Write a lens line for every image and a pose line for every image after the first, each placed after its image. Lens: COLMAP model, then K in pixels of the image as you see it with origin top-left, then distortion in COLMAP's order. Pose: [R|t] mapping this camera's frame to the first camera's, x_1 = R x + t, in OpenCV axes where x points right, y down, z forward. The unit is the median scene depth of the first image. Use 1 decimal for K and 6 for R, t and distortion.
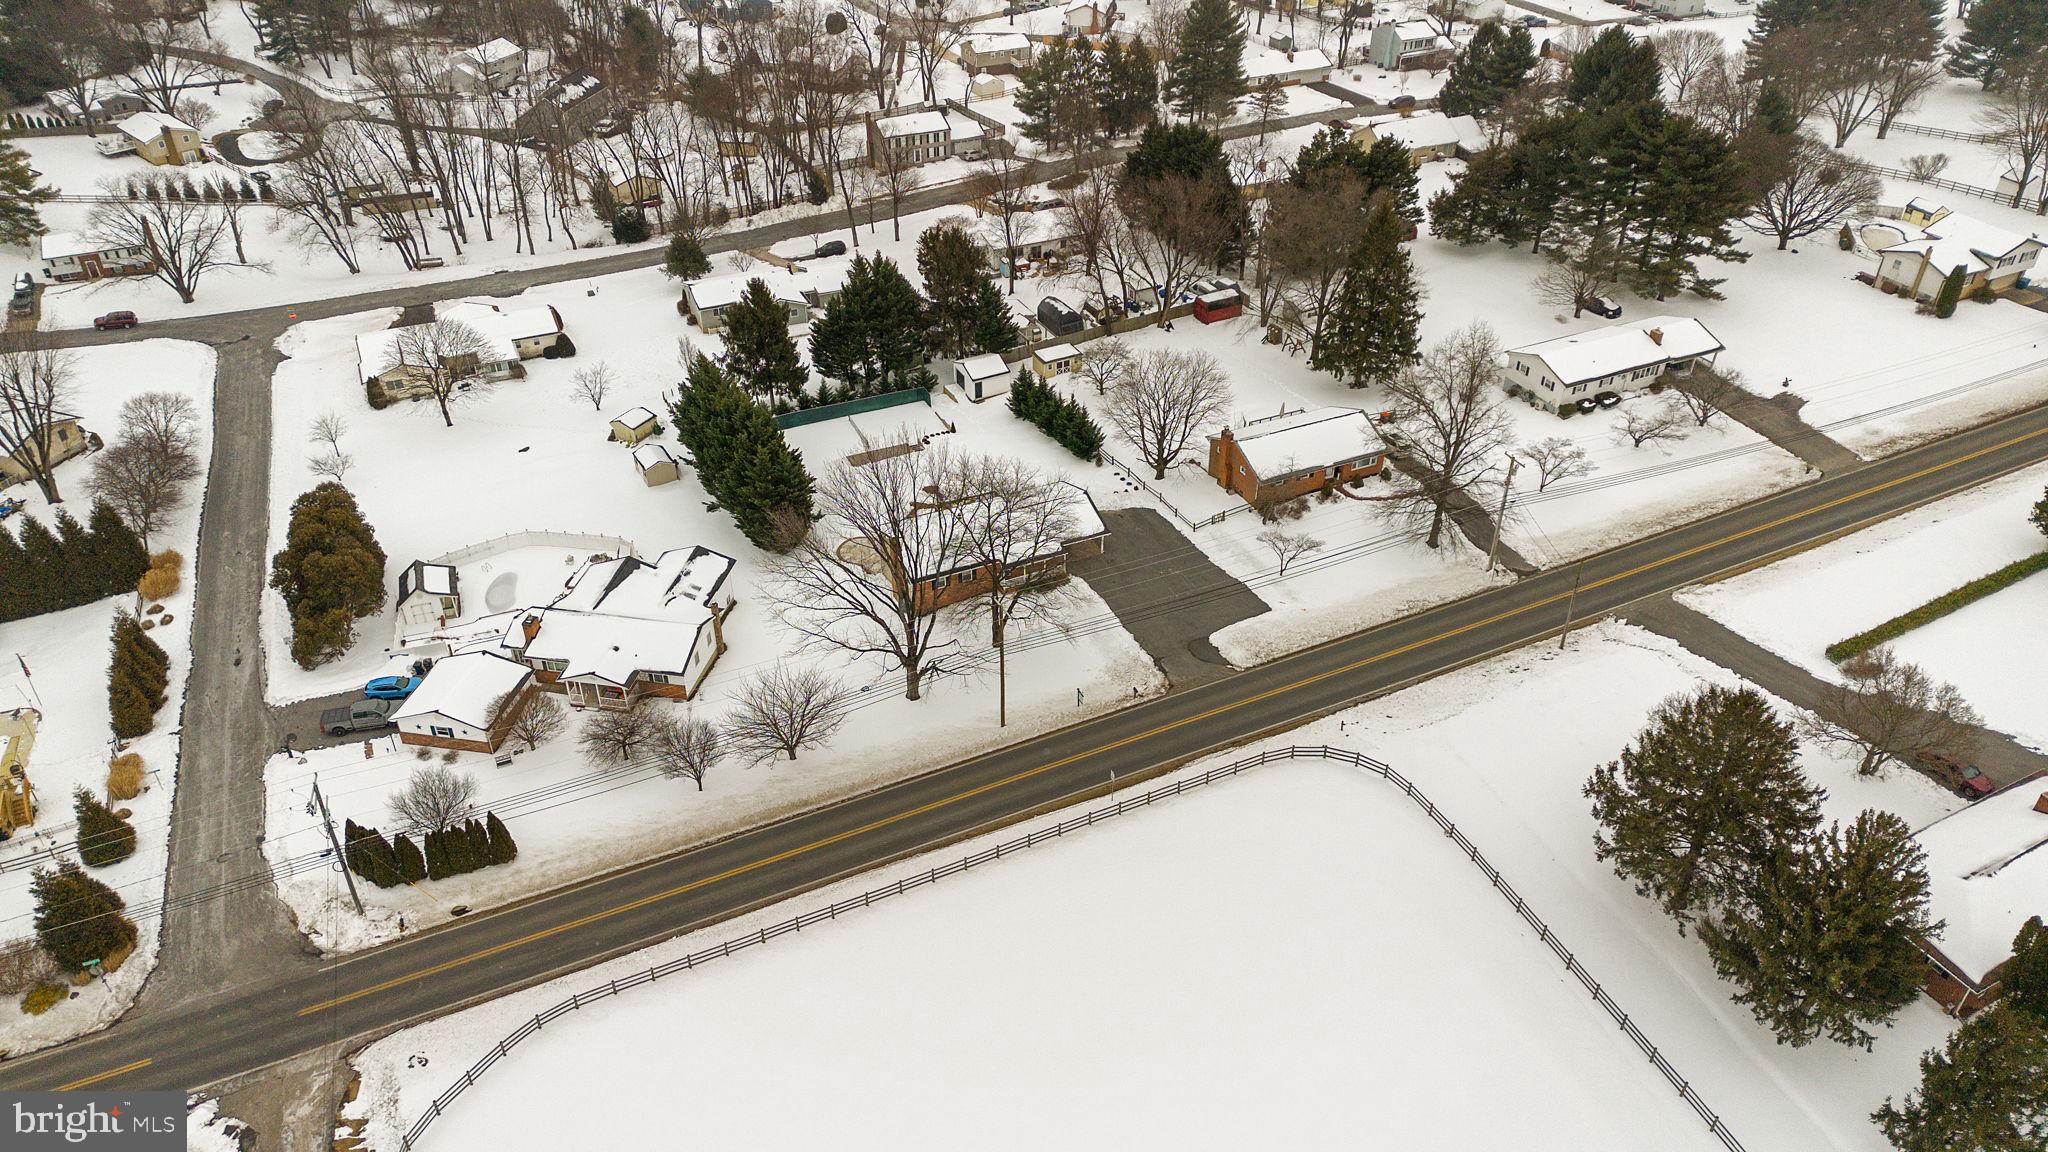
lens RADIAL K [[1447.5, 0, 1039.6], [0, 1447.5, 572.9], [0, 0, 1]] dist [0.074031, -0.065550]
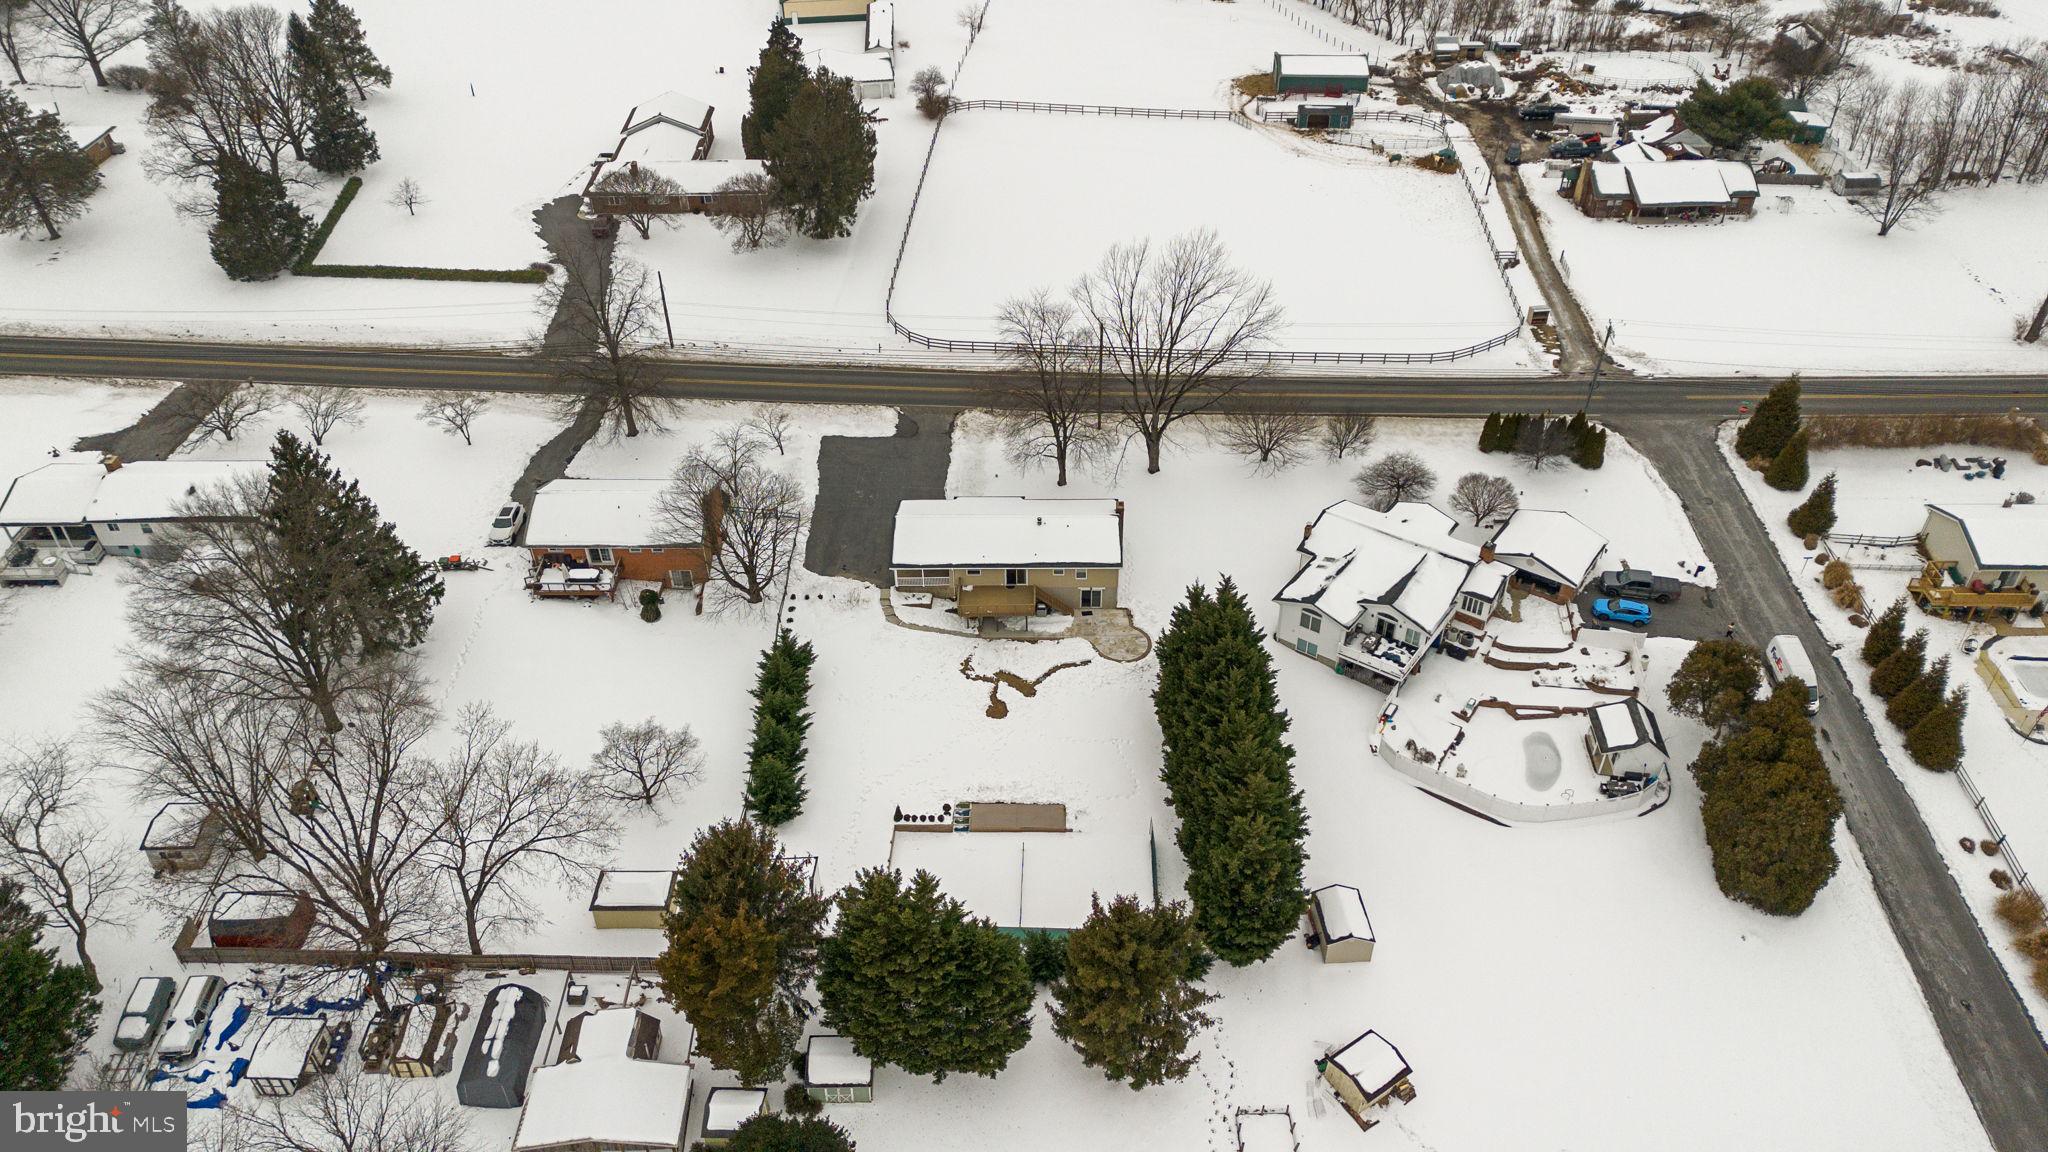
lens RADIAL K [[1447.5, 0, 1035.6], [0, 1447.5, 570.0], [0, 0, 1]] dist [0.074031, -0.065550]
pose [[-0.903147, -0.256301, 0.344436, -0.326849], [0.249638, 0.339205, 0.906985, -0.746843], [-0.349295, 0.905124, -0.242369, 1.072237]]
